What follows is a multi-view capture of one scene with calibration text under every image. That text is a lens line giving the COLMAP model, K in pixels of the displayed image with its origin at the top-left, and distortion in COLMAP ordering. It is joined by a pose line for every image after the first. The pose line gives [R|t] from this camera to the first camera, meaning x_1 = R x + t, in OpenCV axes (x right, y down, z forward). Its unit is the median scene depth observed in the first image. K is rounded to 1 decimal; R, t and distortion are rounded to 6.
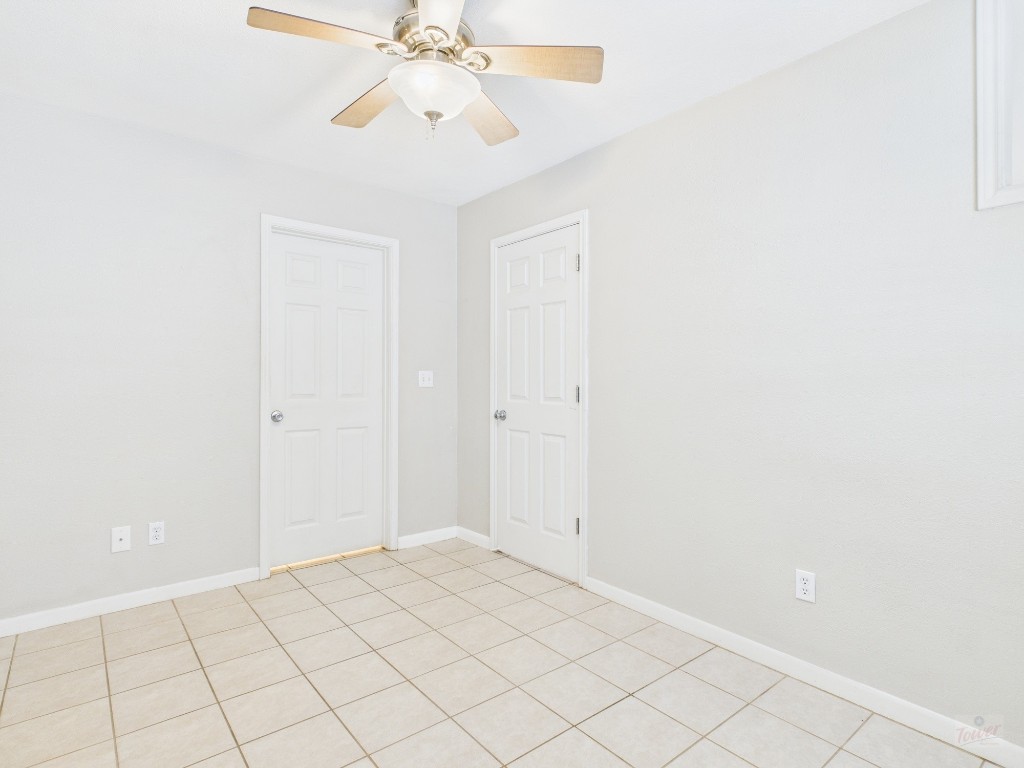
lens RADIAL K [[539.1, 0, 512.0], [0, 539.1, 384.0], [0, 0, 1]] dist [0.001714, -0.000103]
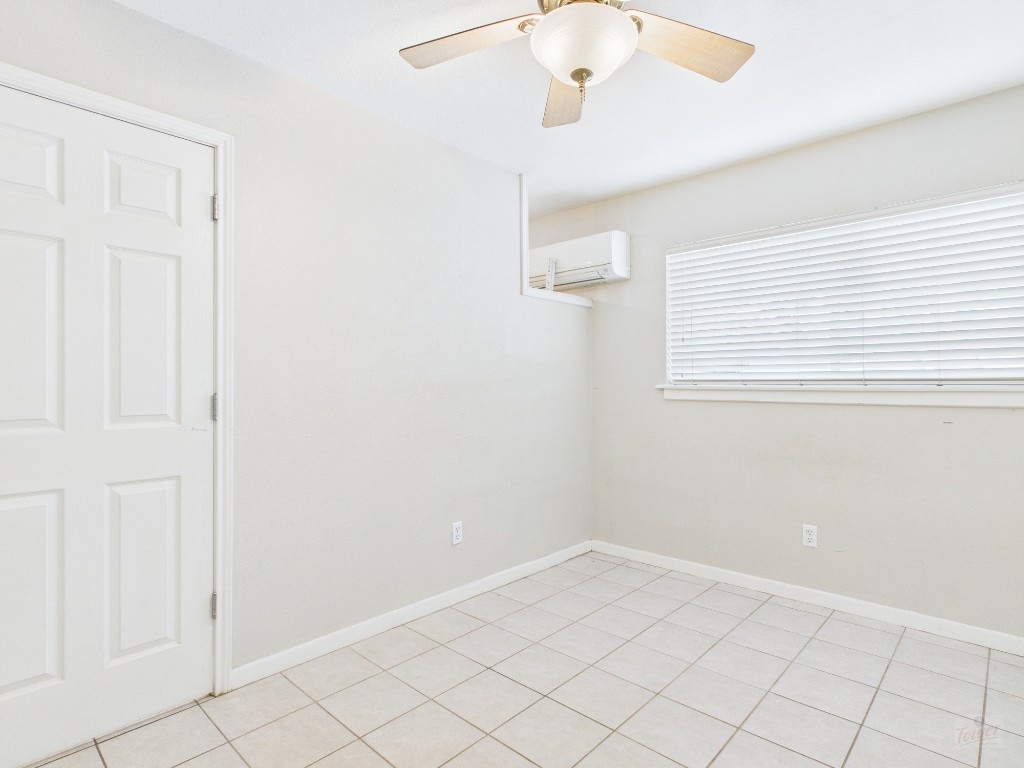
lens RADIAL K [[537.8, 0, 512.0], [0, 537.8, 389.0], [0, 0, 1]] dist [0.003276, 0.001582]
pose [[-0.130354, -0.014742, 0.991358, -0.575345], [0.010243, 0.999816, 0.016215, -0.009287], [-0.991415, 0.012268, -0.130179, 0.718698]]
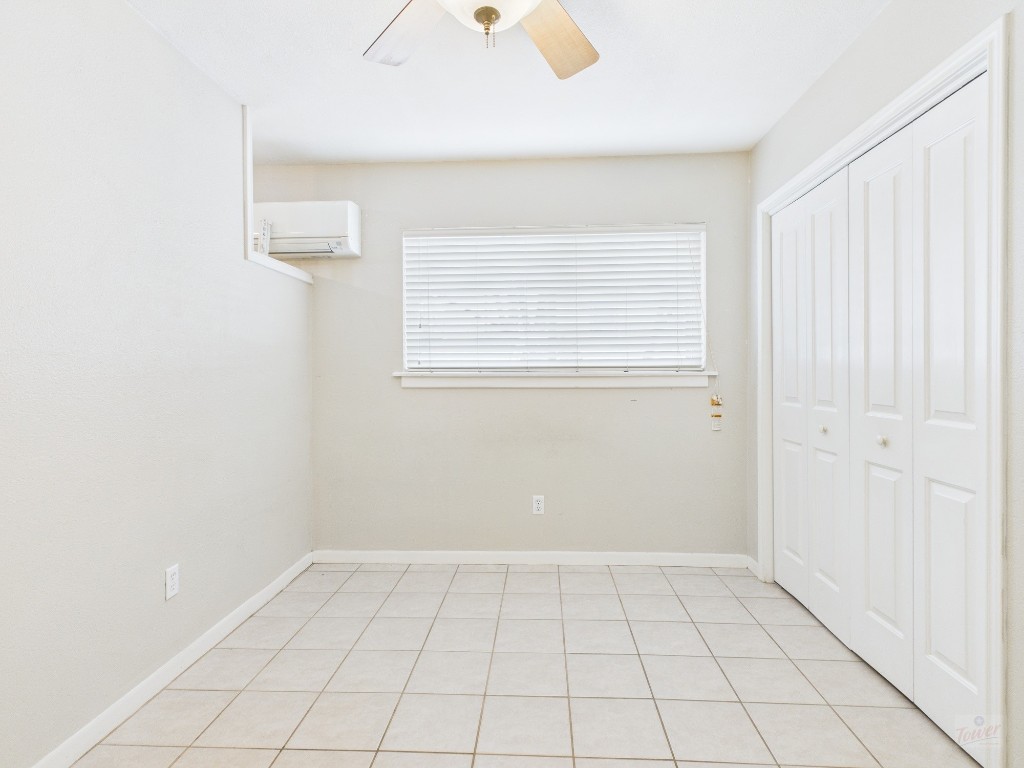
lens RADIAL K [[538.5, 0, 510.2], [0, 538.5, 377.3], [0, 0, 1]] dist [0.001940, -0.000705]
pose [[-0.732223, -0.009771, 0.680995, -0.396678], [0.008785, 0.999678, 0.023789, -0.010520], [-0.681008, 0.023401, -0.731902, 0.895430]]
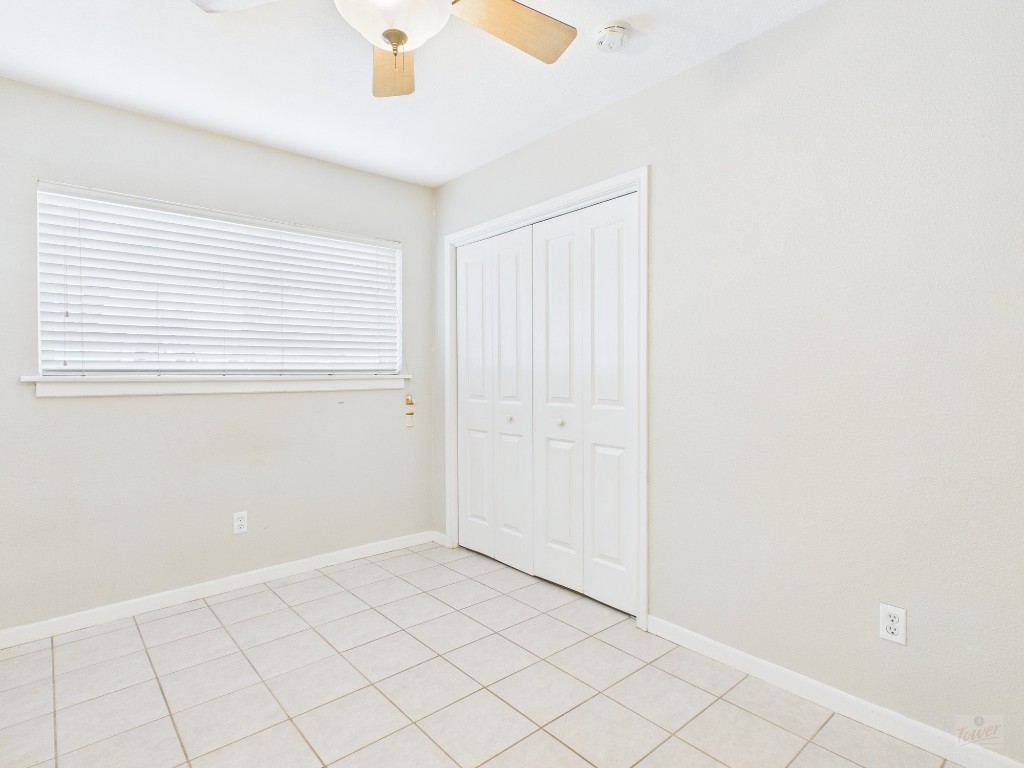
lens RADIAL K [[539.1, 0, 512.0], [0, 539.1, 384.0], [0, 0, 1]] dist [0.001714, -0.000103]
pose [[-0.999722, -0.000136, -0.023594, -0.177607], [-0.000885, 0.999496, 0.031720, -0.011121], [0.023578, 0.031732, -0.999218, 1.051492]]
